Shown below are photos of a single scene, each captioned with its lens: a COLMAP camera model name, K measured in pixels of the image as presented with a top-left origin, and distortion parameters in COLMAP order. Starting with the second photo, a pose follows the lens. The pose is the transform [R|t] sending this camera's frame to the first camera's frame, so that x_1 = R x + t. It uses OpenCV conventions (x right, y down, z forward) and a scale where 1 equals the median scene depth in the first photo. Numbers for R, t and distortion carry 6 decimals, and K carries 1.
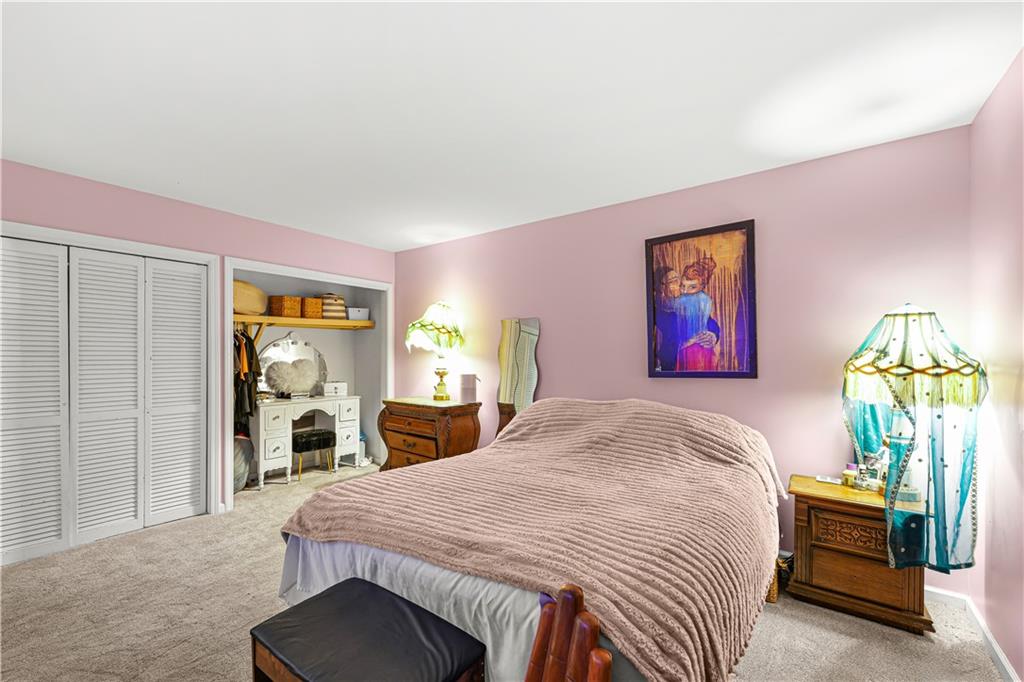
lens RADIAL K [[420.8, 0, 512.1], [0, 420.8, 346.1], [0, 0, 1]] dist [-0.003706, 0.000861]
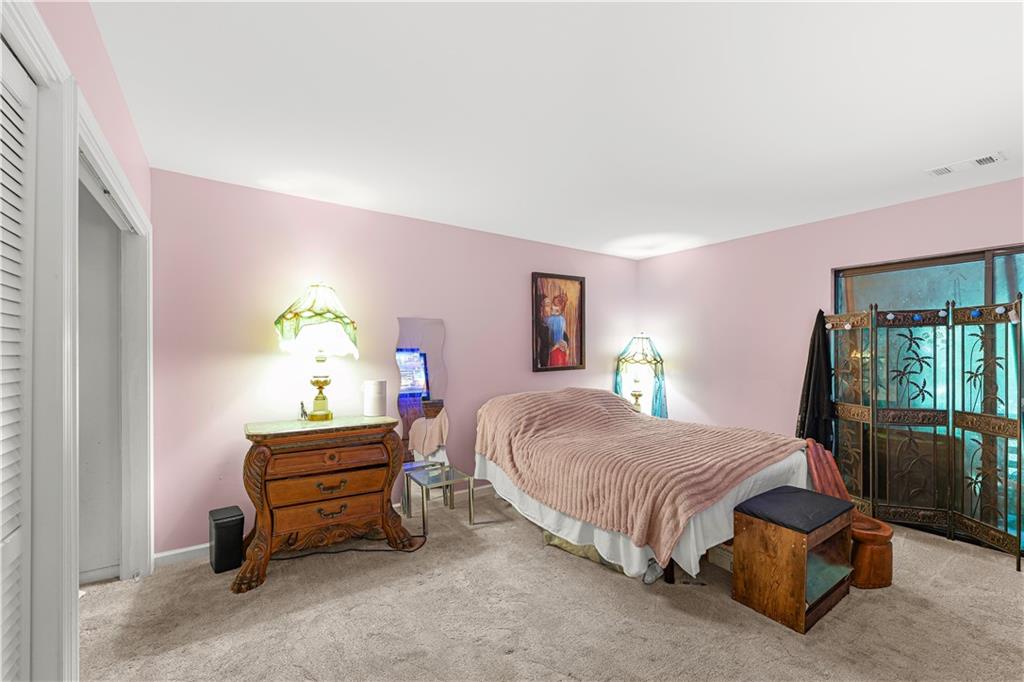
lens RADIAL K [[420.8, 0, 510.7], [0, 420.8, 340.7], [0, 0, 1]] dist [-0.003706, 0.000861]
pose [[0.334579, 0.025112, 0.942033, -1.048647], [-0.020341, 0.999604, -0.019422, -0.000190], [-0.942148, -0.012664, 0.334957, 0.640919]]
